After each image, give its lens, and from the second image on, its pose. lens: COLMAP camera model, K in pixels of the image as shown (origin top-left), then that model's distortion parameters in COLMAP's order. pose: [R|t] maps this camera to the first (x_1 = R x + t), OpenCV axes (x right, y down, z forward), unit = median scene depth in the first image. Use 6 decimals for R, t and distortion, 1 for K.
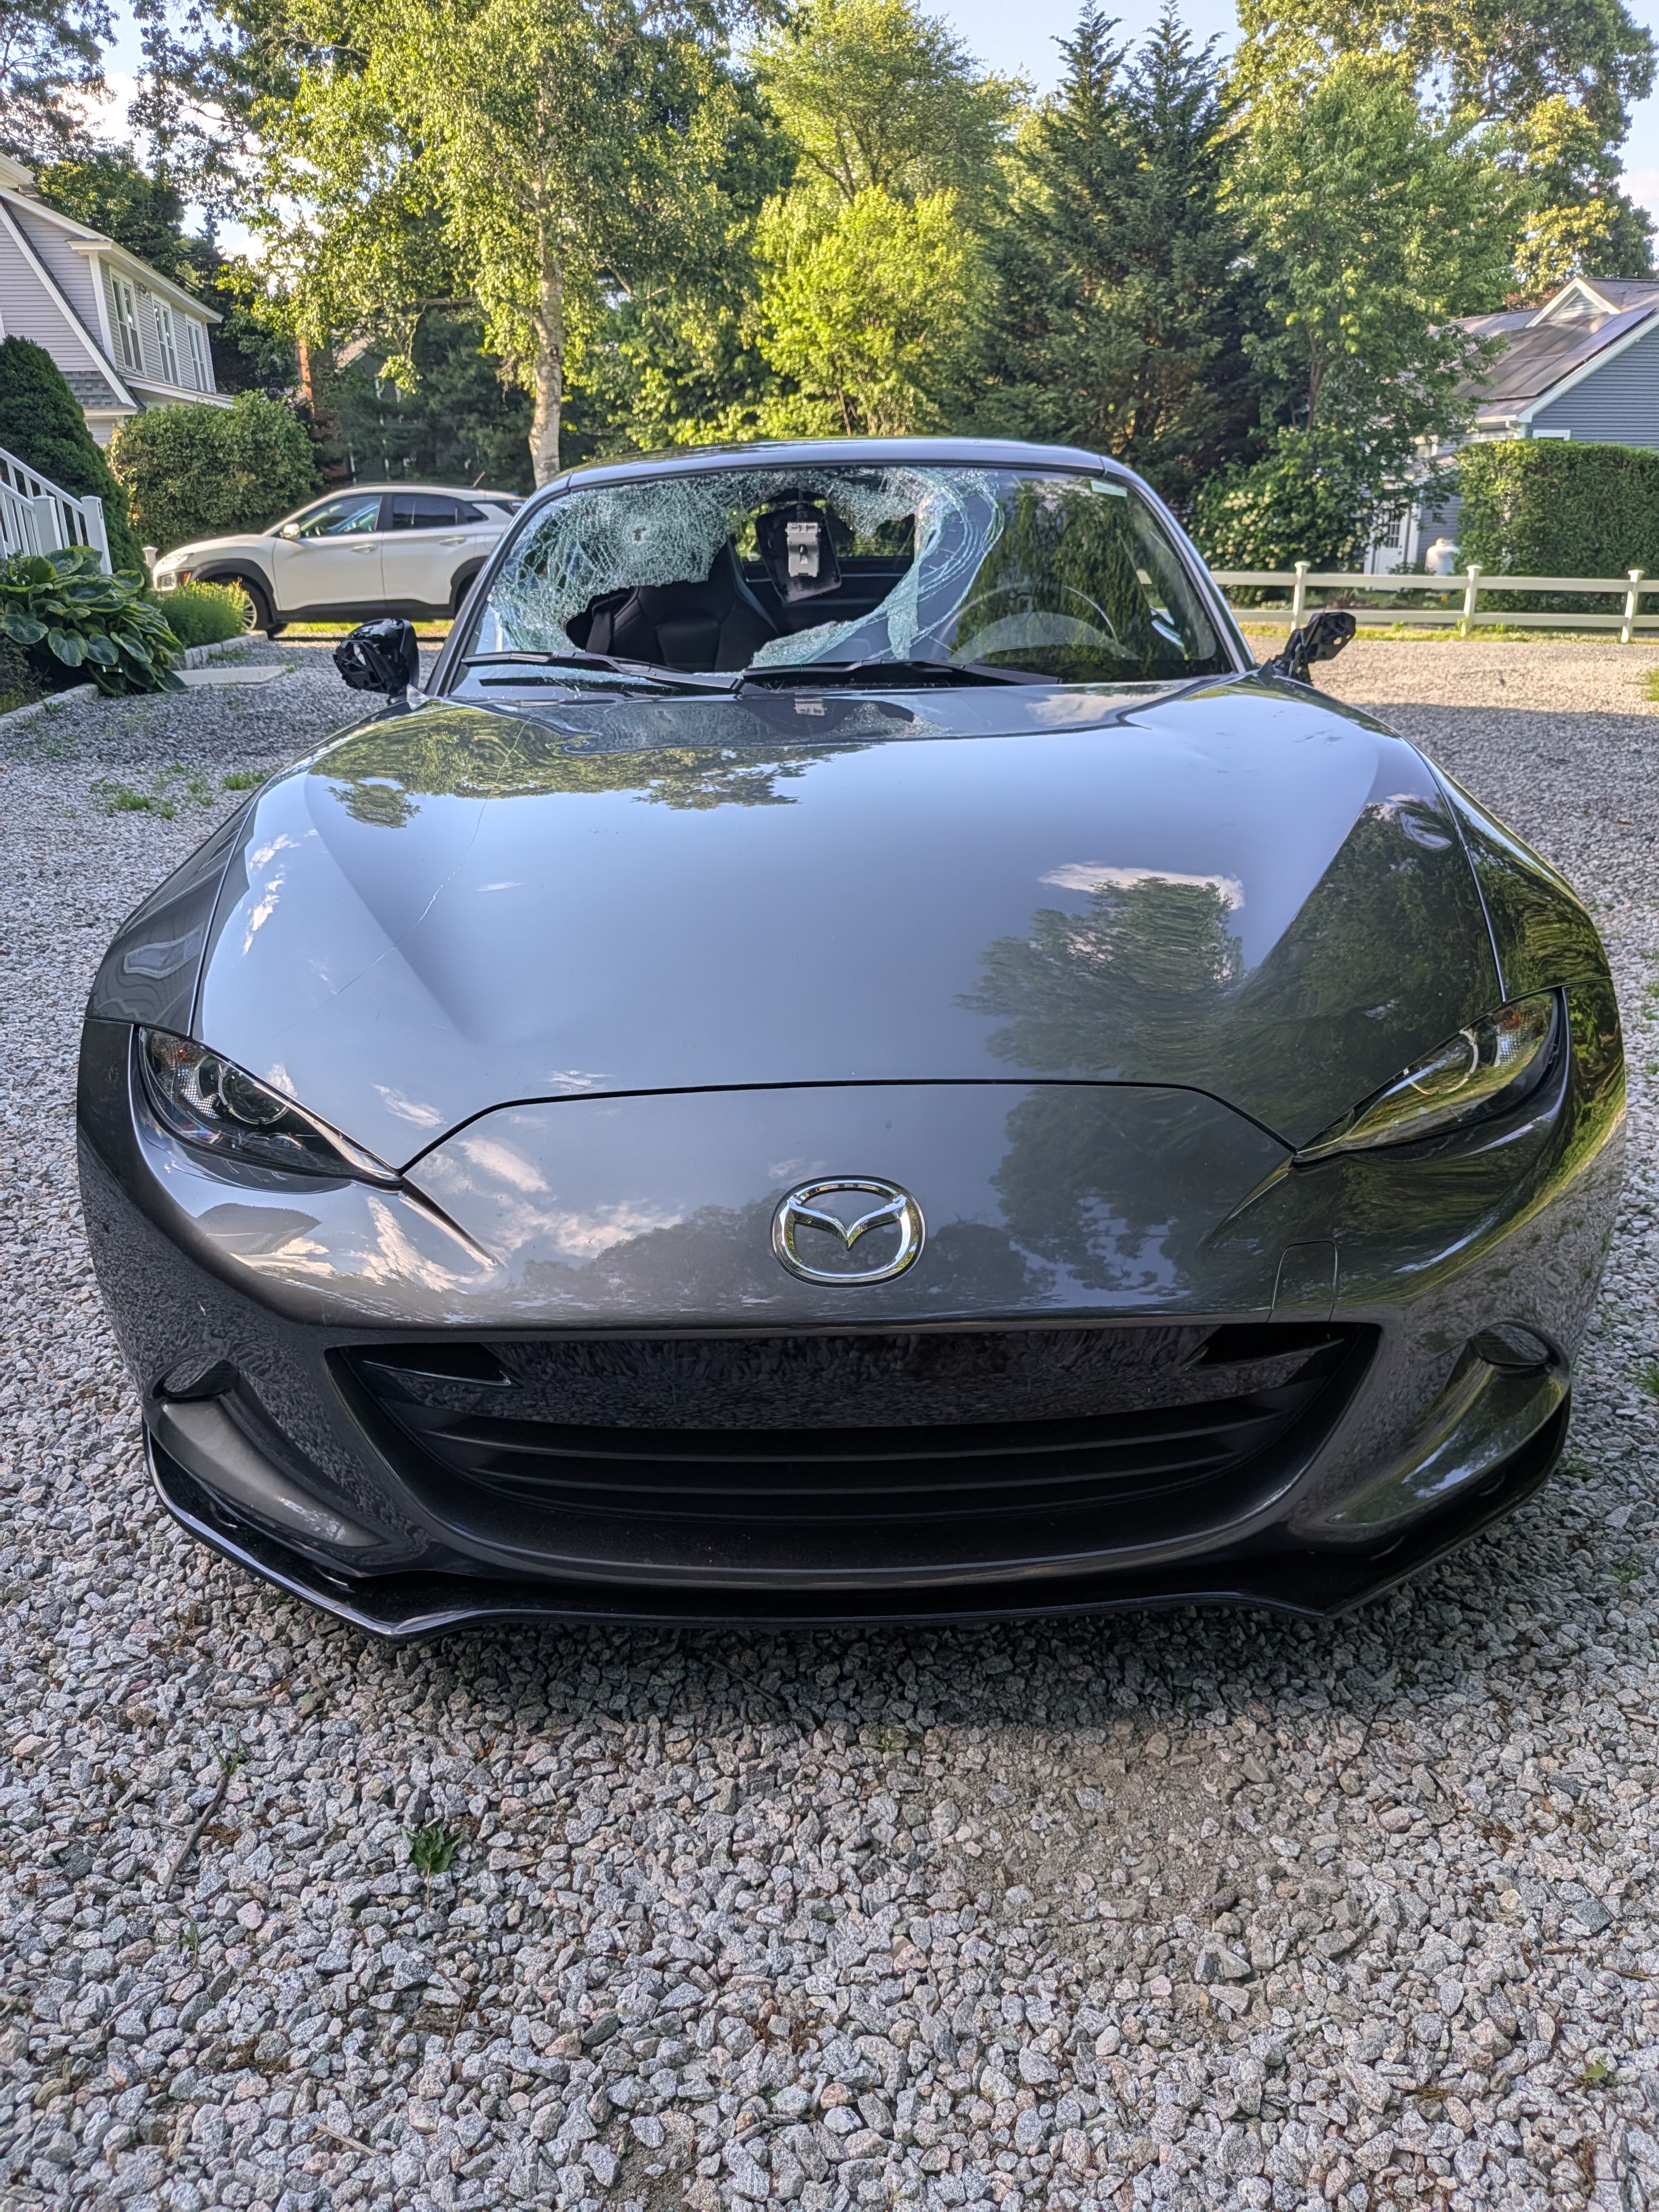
lens RADIAL K [[1675.9, 0, 828.0], [0, 1675.9, 1107.8], [0, 0, 1]] dist [-0.013525, -0.000134]
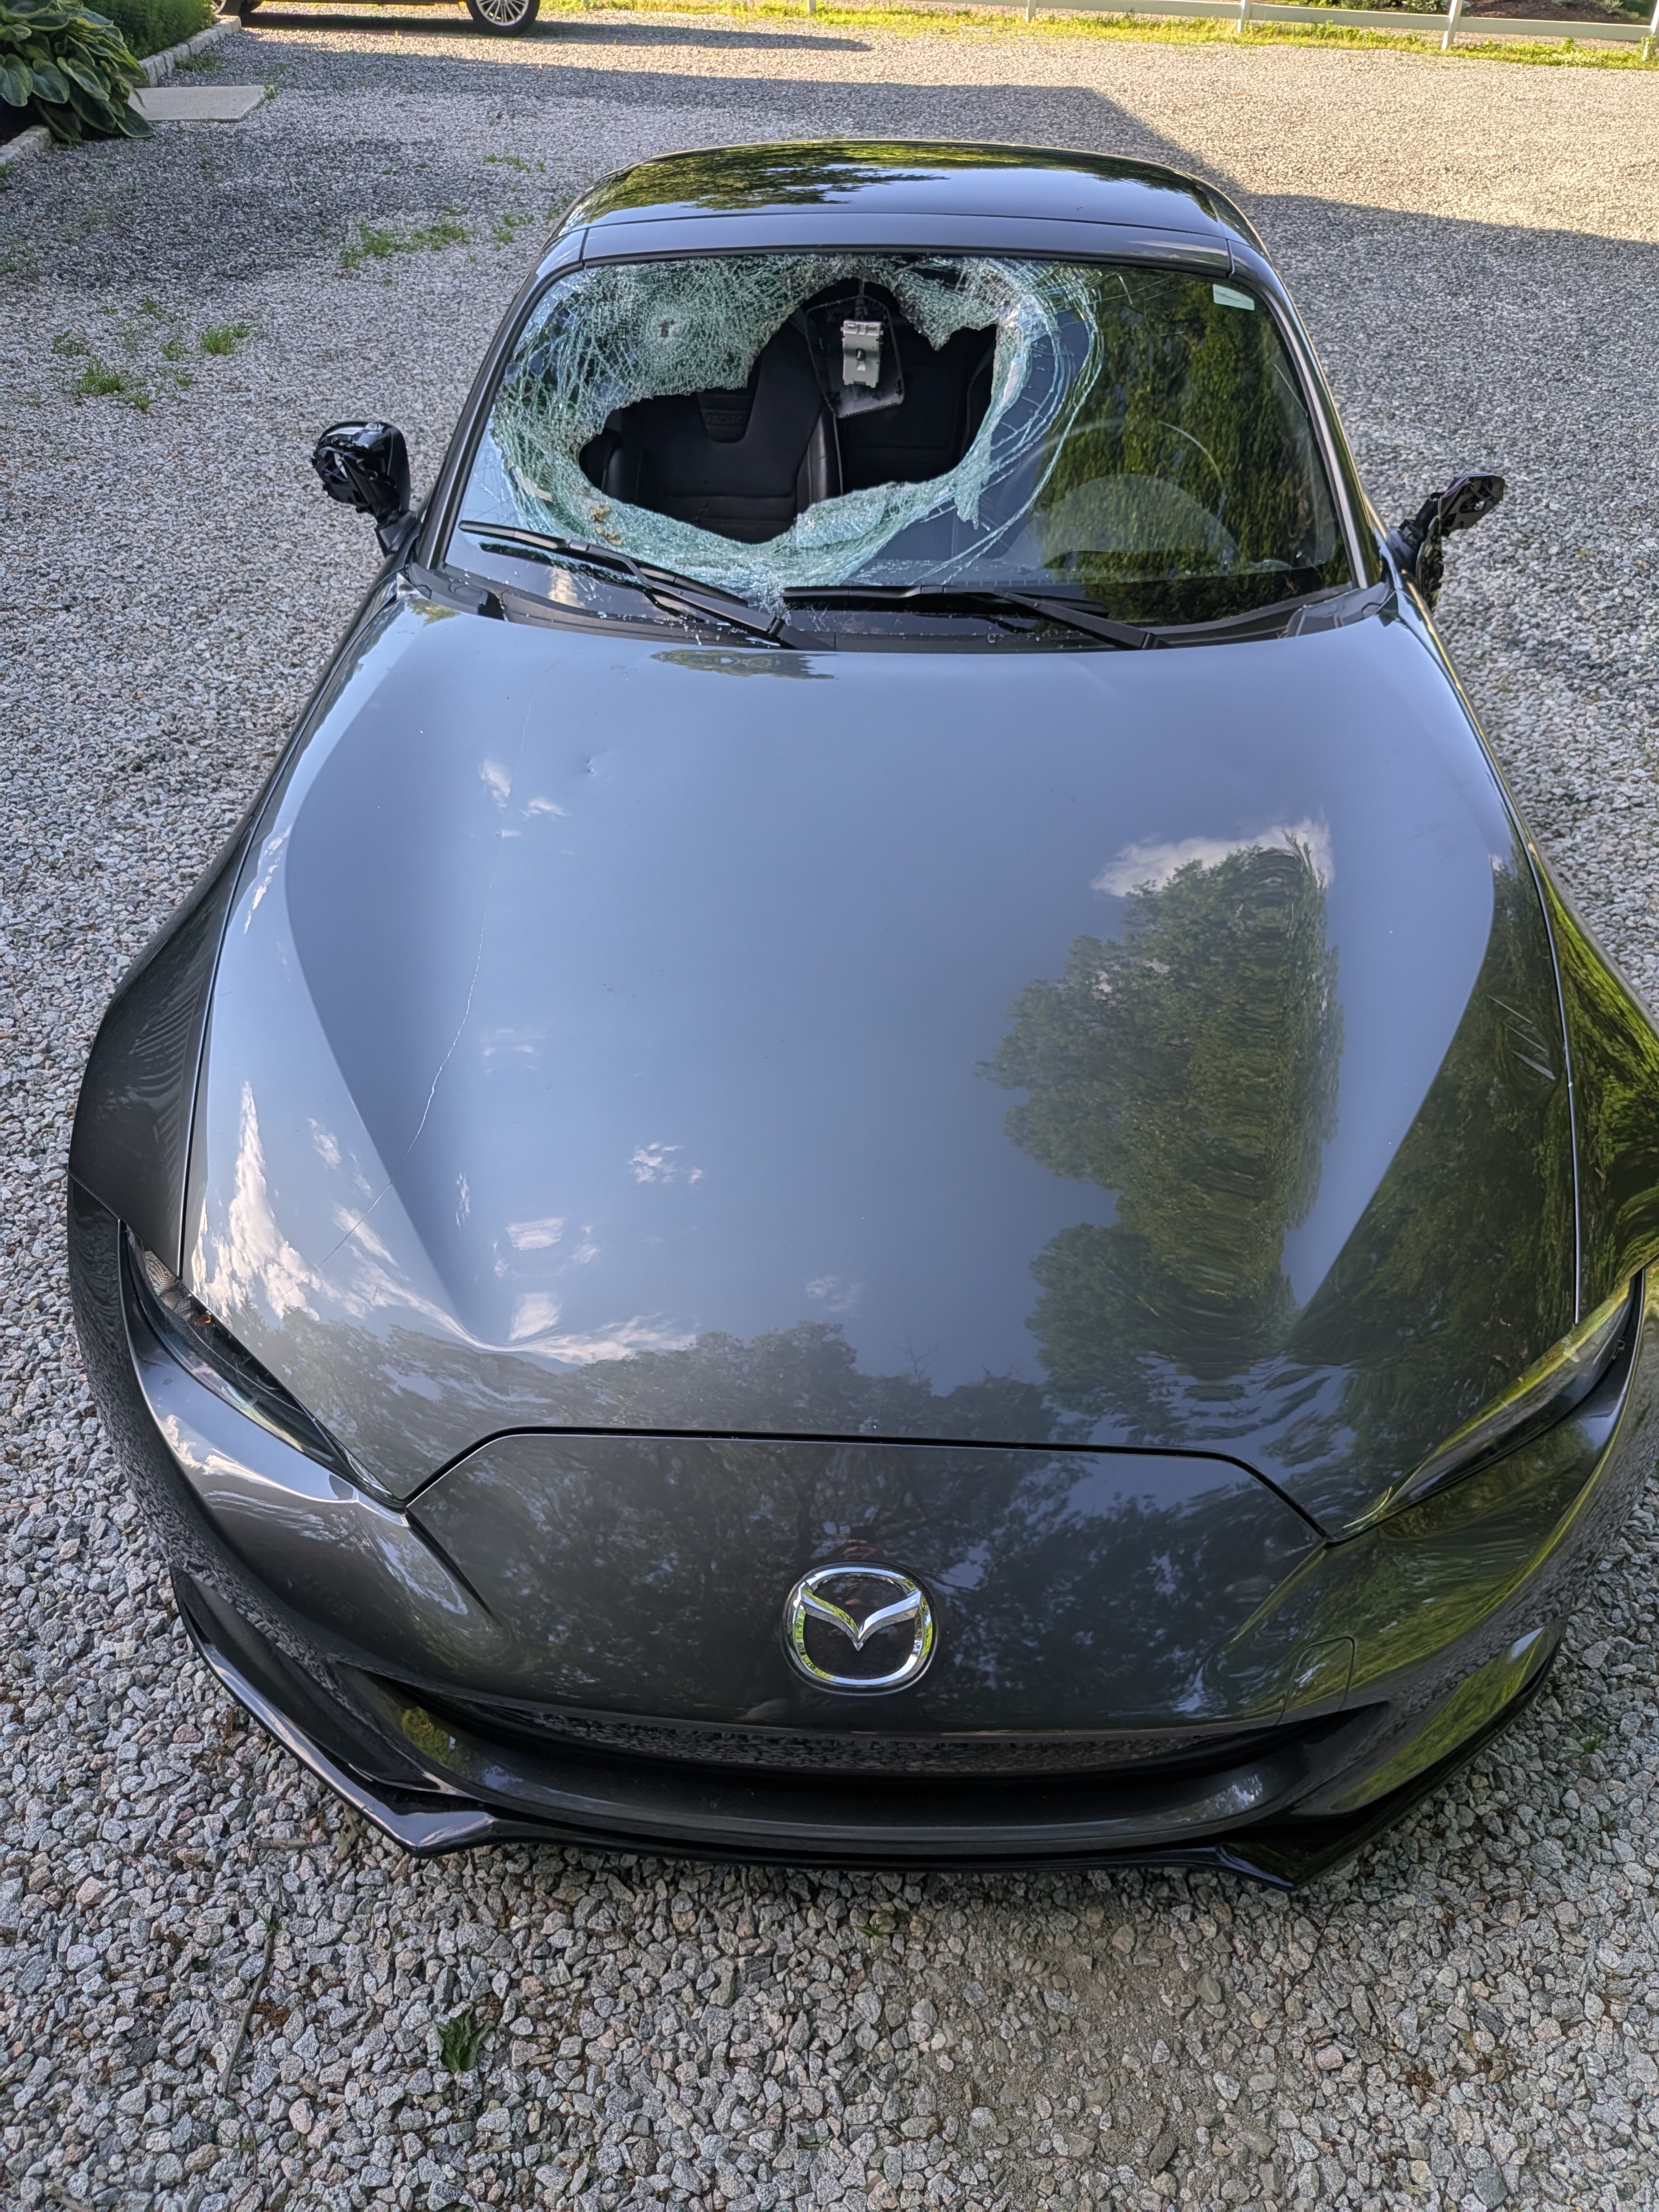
lens RADIAL K [[1675.9, 0, 830.7], [0, 1675.9, 1116.0], [0, 0, 1]] dist [-0.013525, -0.000134]
pose [[0.998831, 0.047830, -0.006969, -0.011206], [-0.042686, 0.940525, 0.337032, -0.483172], [0.022675, -0.336341, 0.941467, 0.154056]]
